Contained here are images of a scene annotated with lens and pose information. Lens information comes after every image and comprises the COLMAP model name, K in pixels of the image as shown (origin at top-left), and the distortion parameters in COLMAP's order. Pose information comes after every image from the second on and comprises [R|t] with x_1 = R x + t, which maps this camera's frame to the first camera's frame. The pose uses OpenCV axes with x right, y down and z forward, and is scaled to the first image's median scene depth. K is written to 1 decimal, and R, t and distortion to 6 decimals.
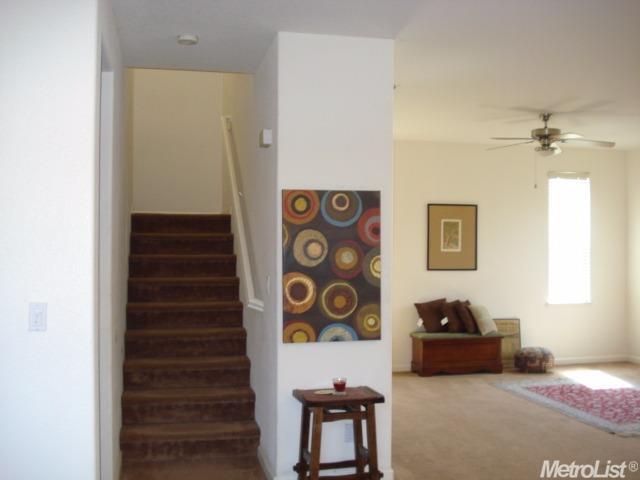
lens RADIAL K [[717.5, 0, 320.0], [0, 717.5, 240.0], [0, 0, 1]] dist [-0.069789, -0.115168]
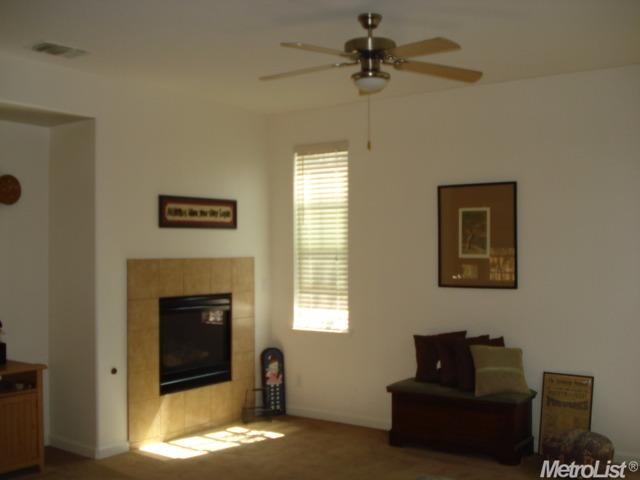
lens RADIAL K [[717.5, 0, 320.0], [0, 717.5, 240.0], [0, 0, 1]] dist [-0.069789, -0.115168]
pose [[0.684195, -0.018637, -0.729061, 0.750207], [0.013398, 0.999826, -0.012985, 0.008661], [0.729176, -0.000883, 0.684326, 0.630076]]
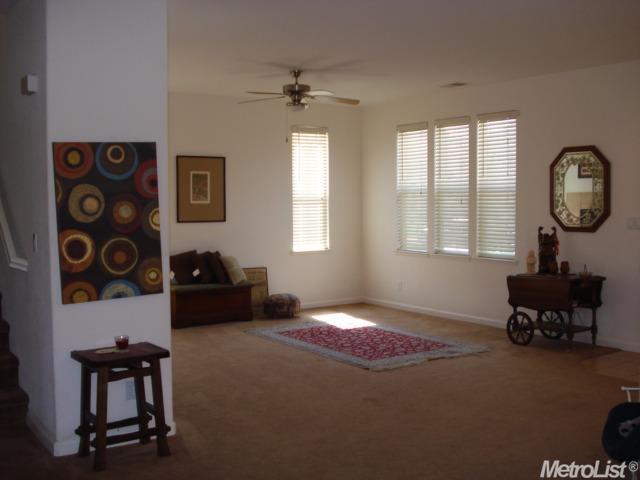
lens RADIAL K [[717.5, 0, 320.0], [0, 717.5, 240.0], [0, 0, 1]] dist [-0.069789, -0.115168]
pose [[0.927794, -0.030367, 0.371855, -0.049676], [0.004680, 0.997551, 0.069788, -0.002886], [-0.373063, -0.063009, 0.925664, 0.003395]]
